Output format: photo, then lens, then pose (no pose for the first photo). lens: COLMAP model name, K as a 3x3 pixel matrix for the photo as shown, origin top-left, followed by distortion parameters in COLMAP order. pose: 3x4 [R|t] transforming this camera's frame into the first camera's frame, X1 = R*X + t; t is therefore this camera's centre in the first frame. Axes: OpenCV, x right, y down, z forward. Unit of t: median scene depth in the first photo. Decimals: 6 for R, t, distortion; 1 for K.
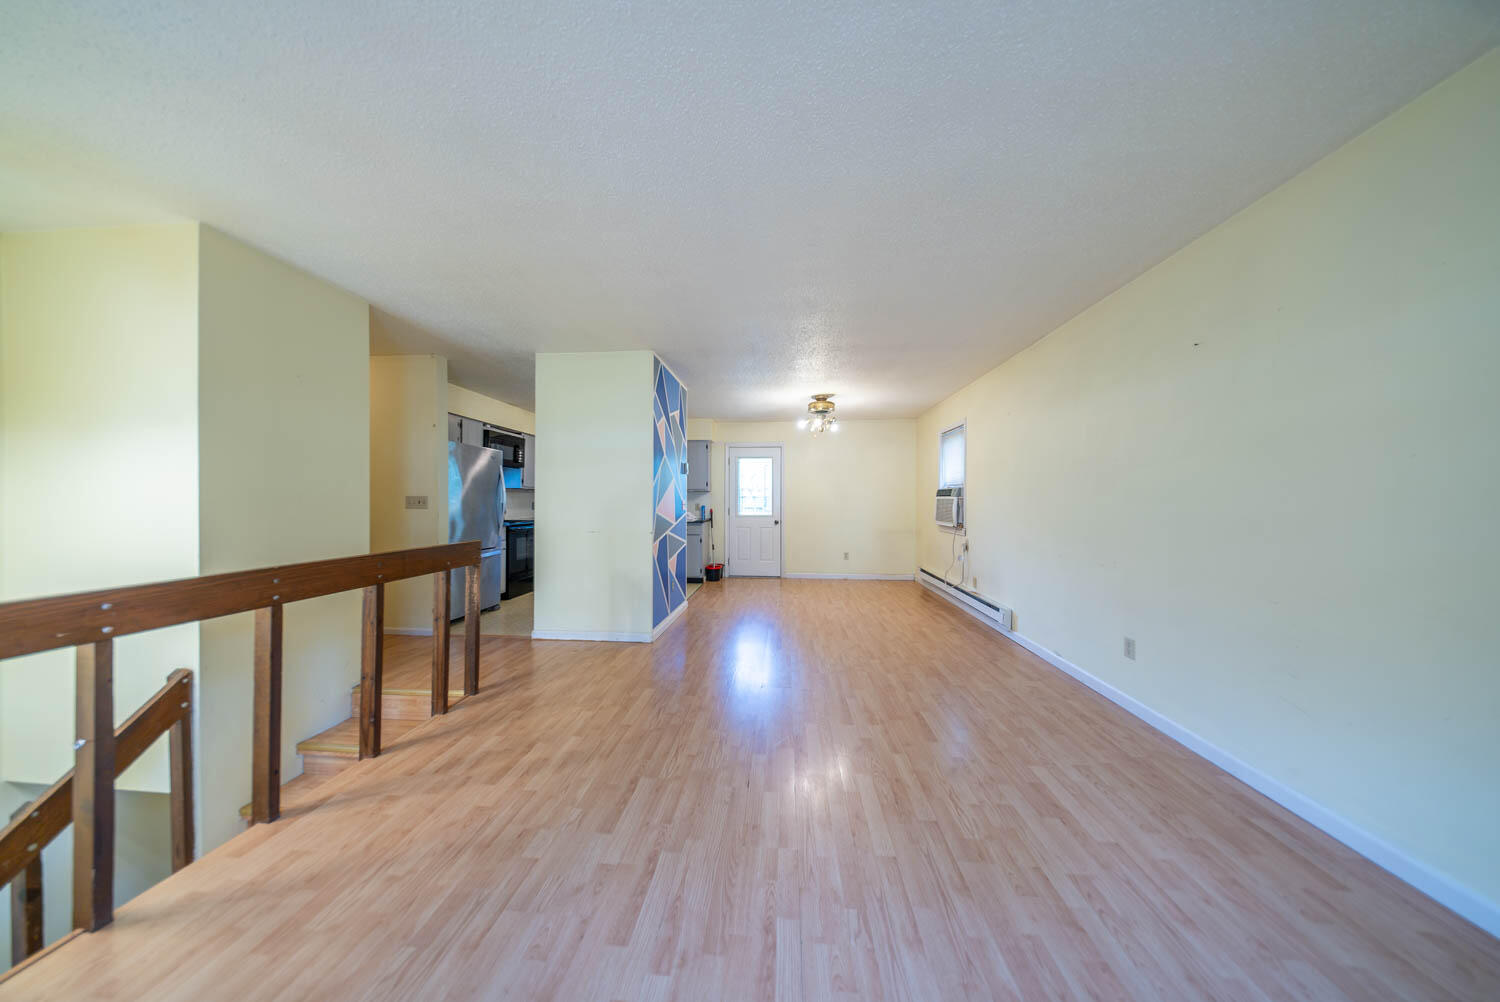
lens RADIAL K [[438.9, 0, 746.9], [0, 438.9, 501.7], [0, 0, 1]] dist [-0.000912, -0.000186]
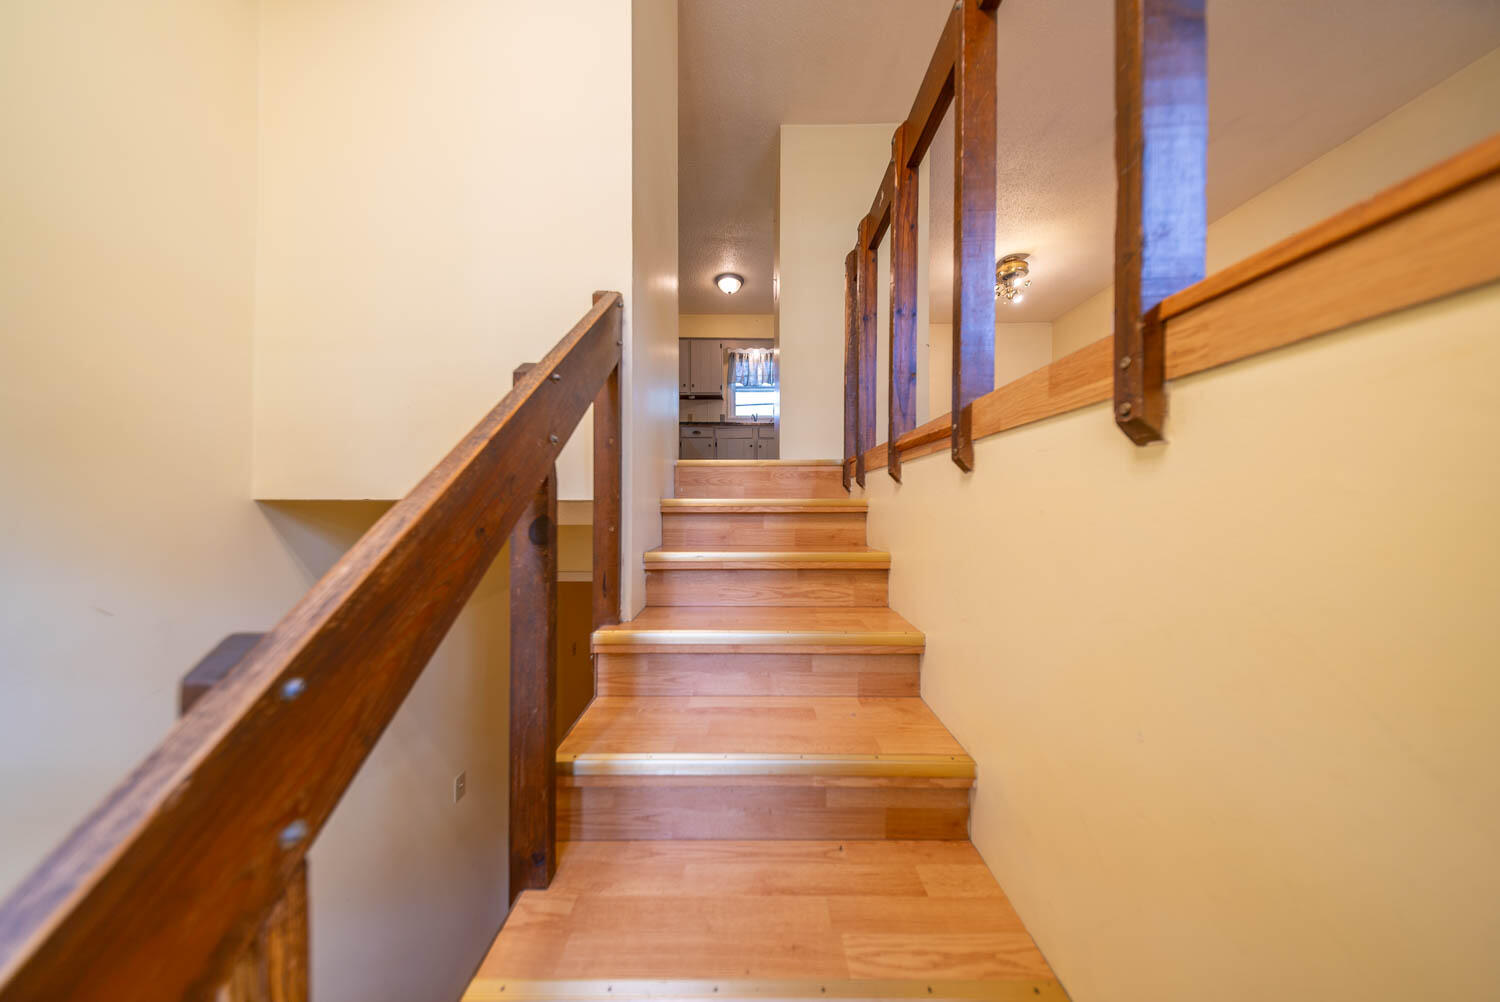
lens RADIAL K [[438.9, 0, 747.0], [0, 438.9, 498.6], [0, 0, 1]] dist [-0.000912, -0.000186]
pose [[0.996028, 0.000531, 0.089036, -1.149427], [-0.000467, 1.000000, -0.000732, 0.666826], [-0.089037, 0.000687, 0.996028, 0.378423]]
